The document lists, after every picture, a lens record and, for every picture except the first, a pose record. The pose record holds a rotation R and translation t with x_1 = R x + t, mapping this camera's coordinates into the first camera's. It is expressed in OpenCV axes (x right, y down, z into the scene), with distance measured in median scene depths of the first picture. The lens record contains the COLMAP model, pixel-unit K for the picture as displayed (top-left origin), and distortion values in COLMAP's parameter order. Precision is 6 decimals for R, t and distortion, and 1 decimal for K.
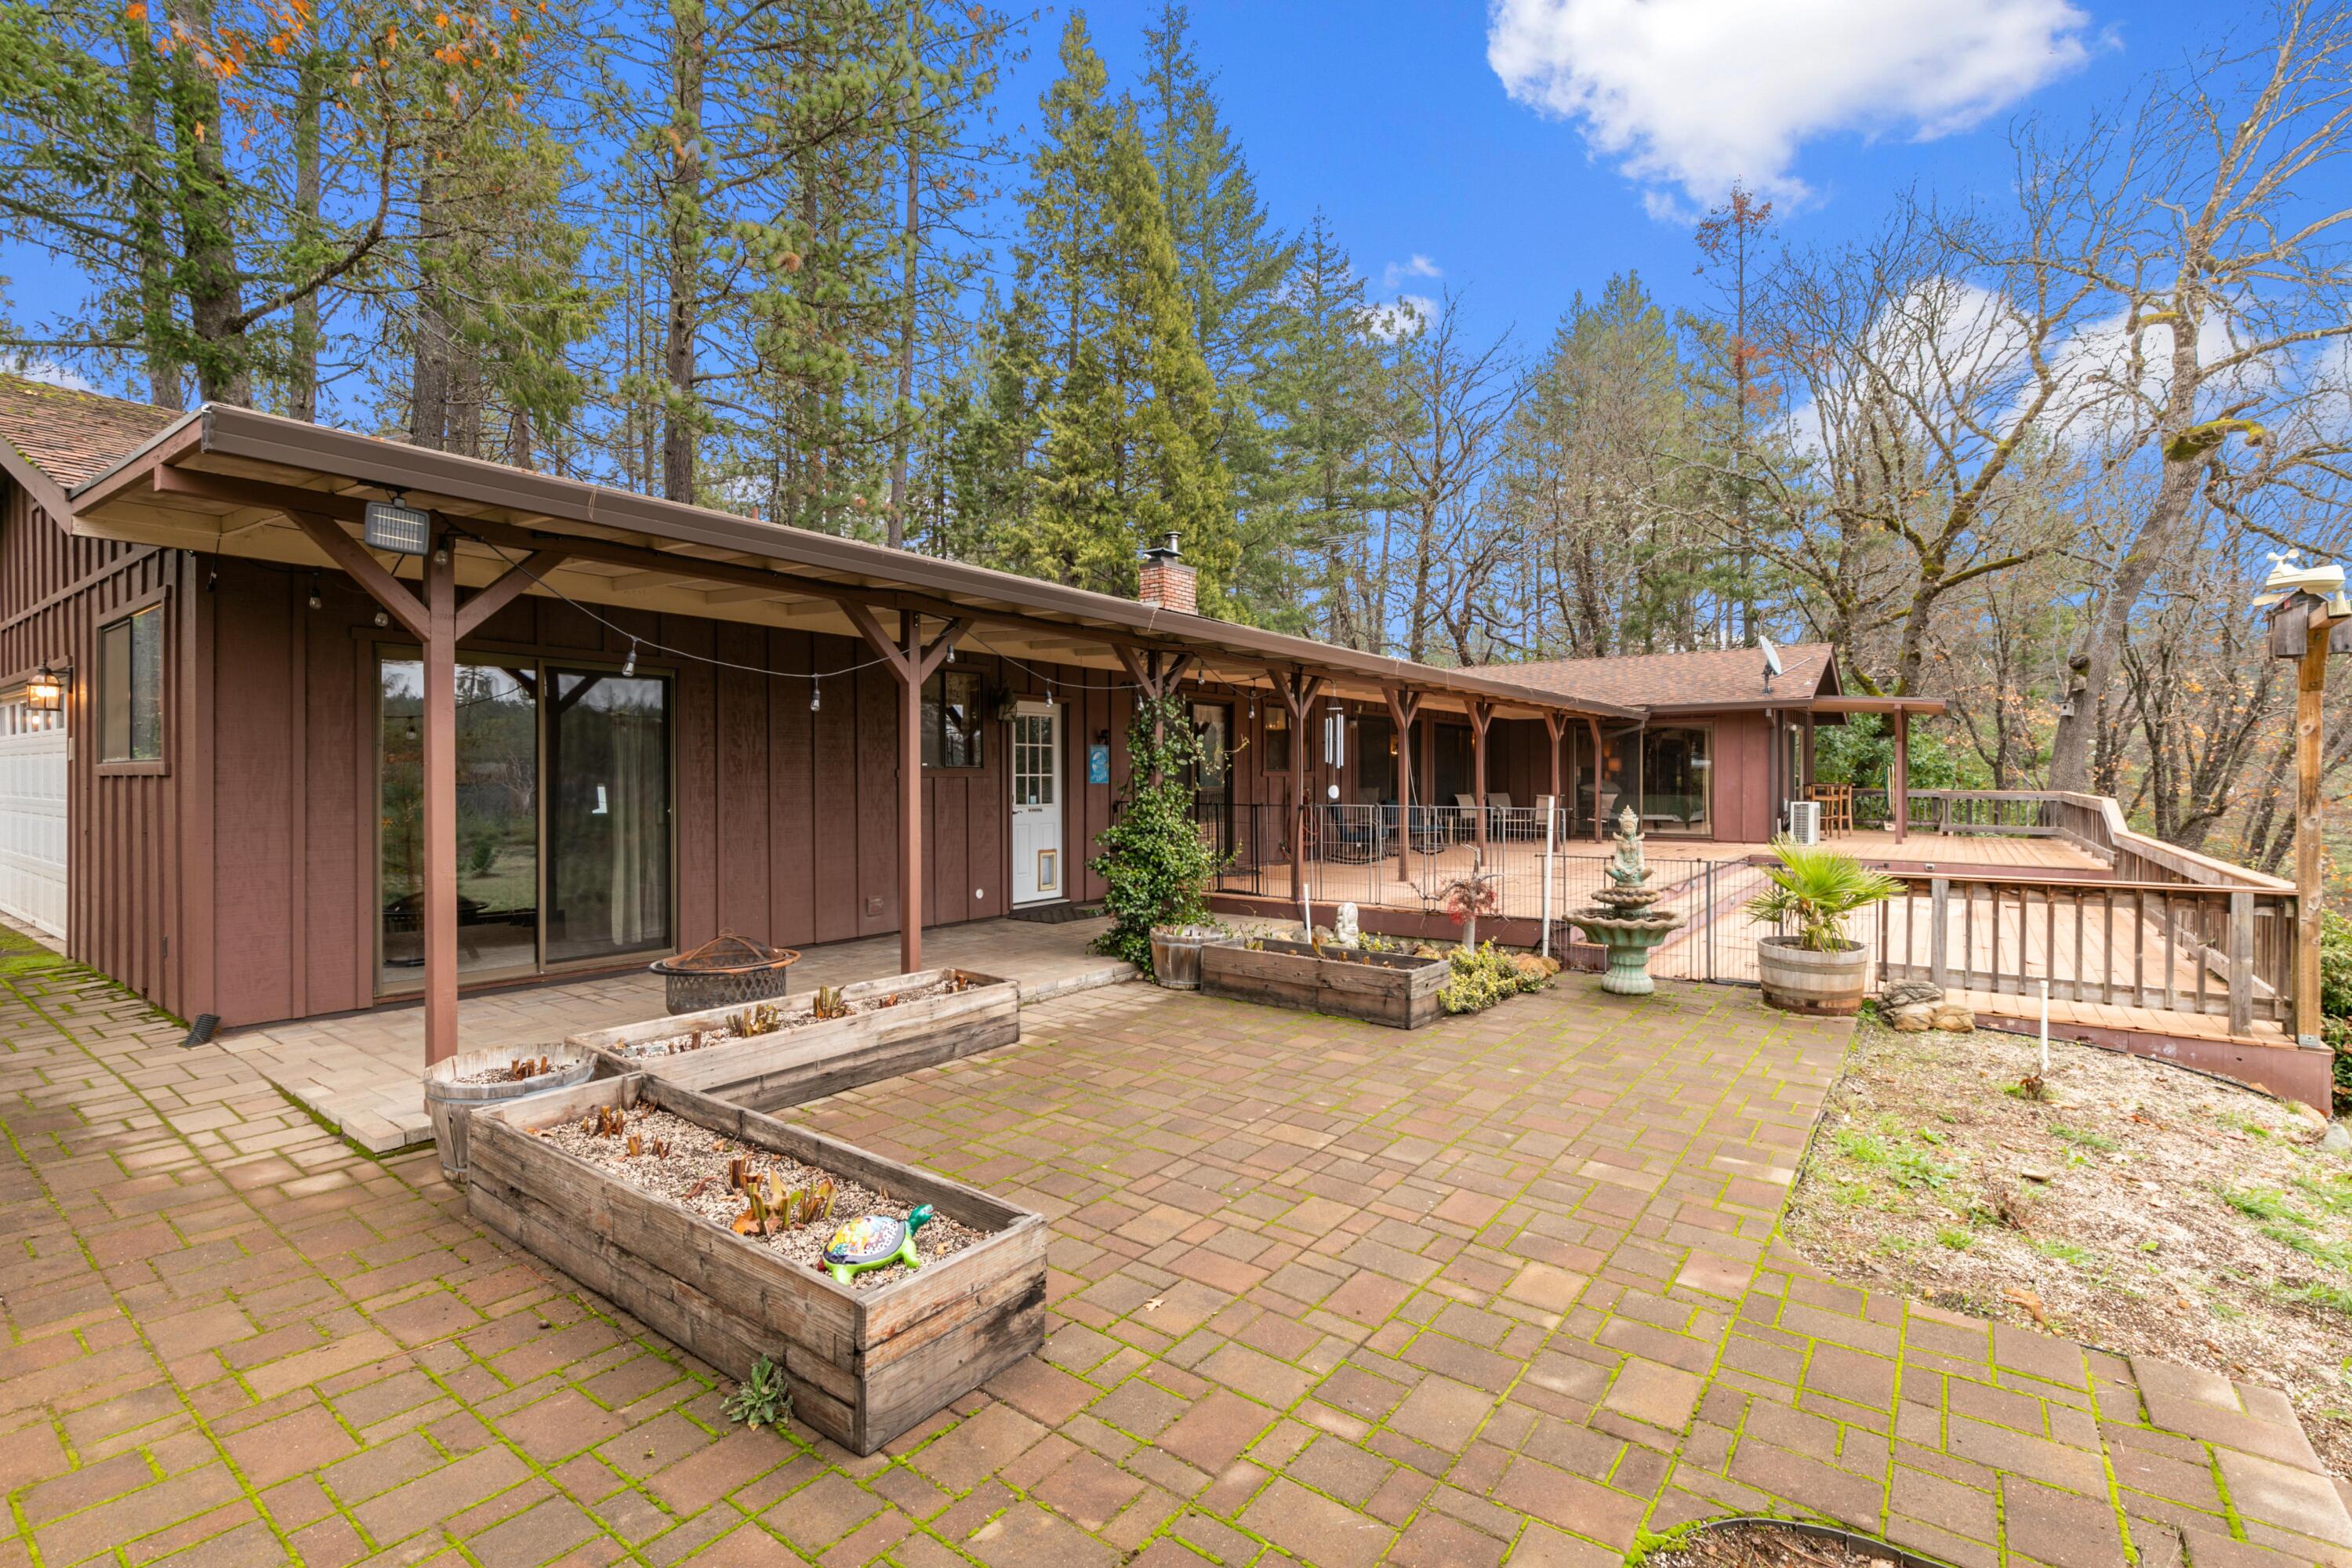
lens RADIAL K [[1052.0, 0, 1182.3], [0, 1052.0, 782.7], [0, 0, 1]] dist [0.000773, -0.000088]
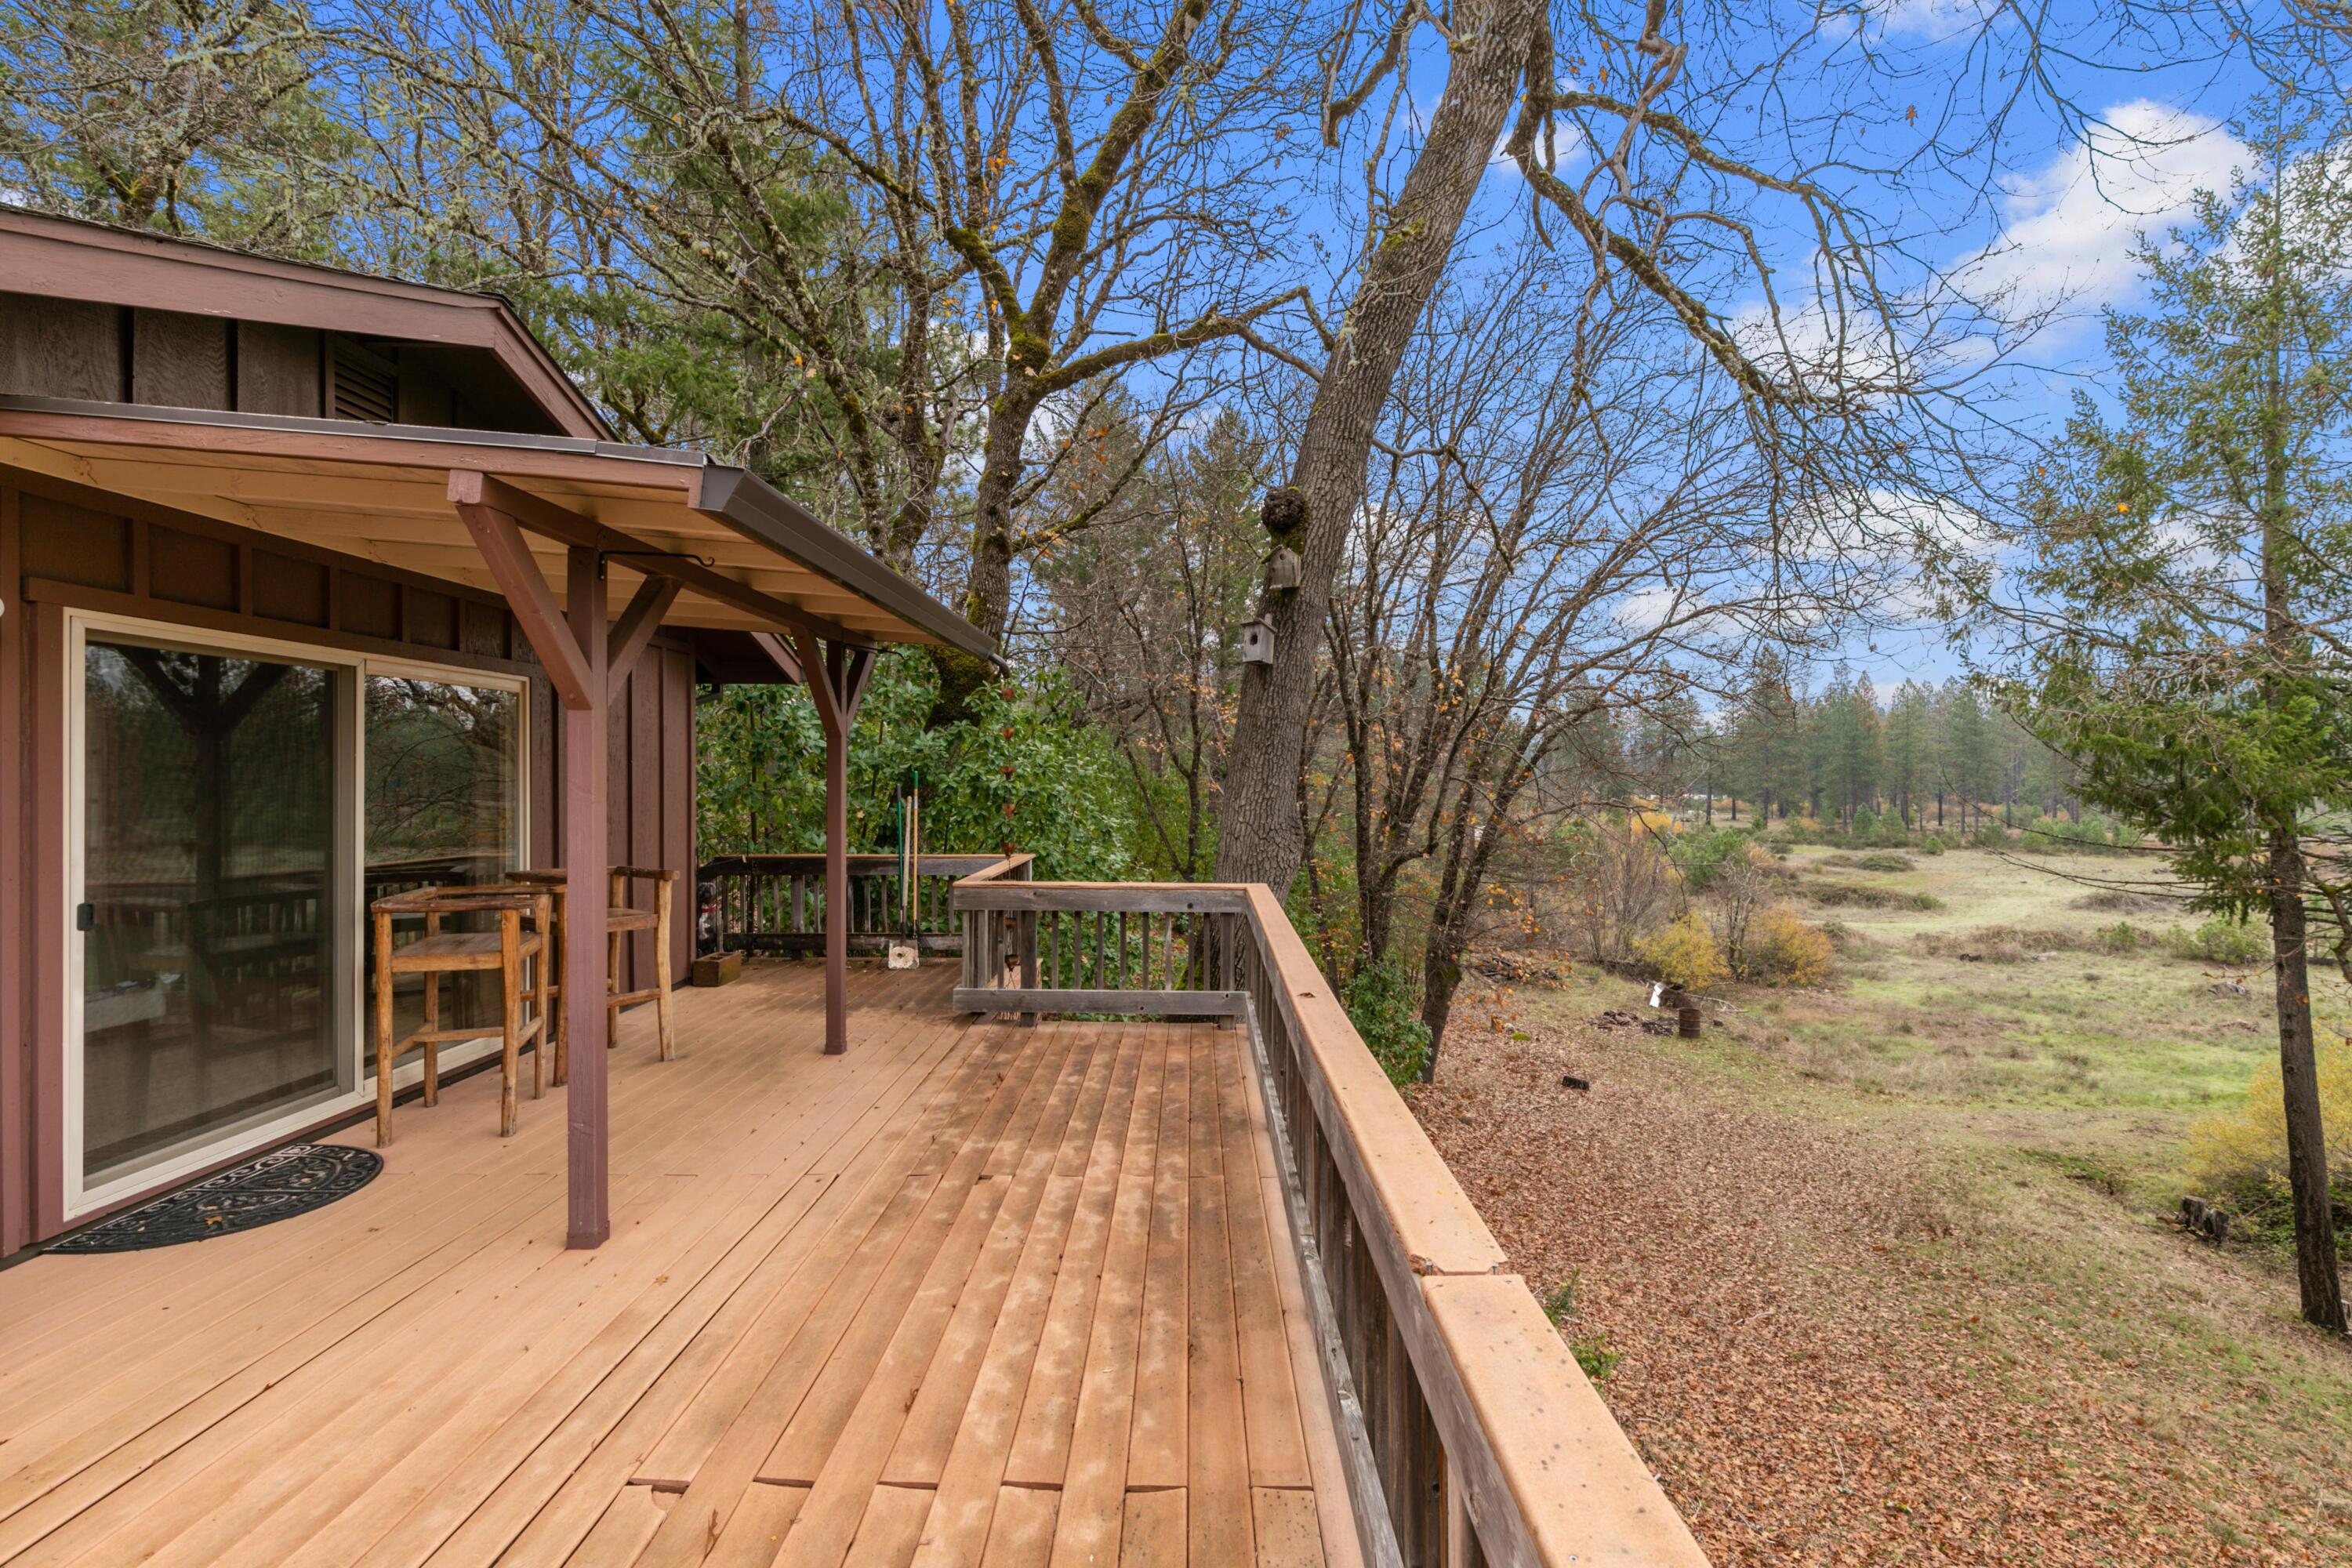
lens RADIAL K [[1052.0, 0, 1175.3], [0, 1052.0, 776.8], [0, 0, 1]] dist [0.000773, -0.000088]
pose [[0.811446, 0.000741, 0.584426, 0.611088], [0.000362, 0.999998, -0.001771, -0.024580], [-0.584427, 0.001649, 0.811445, 0.729233]]
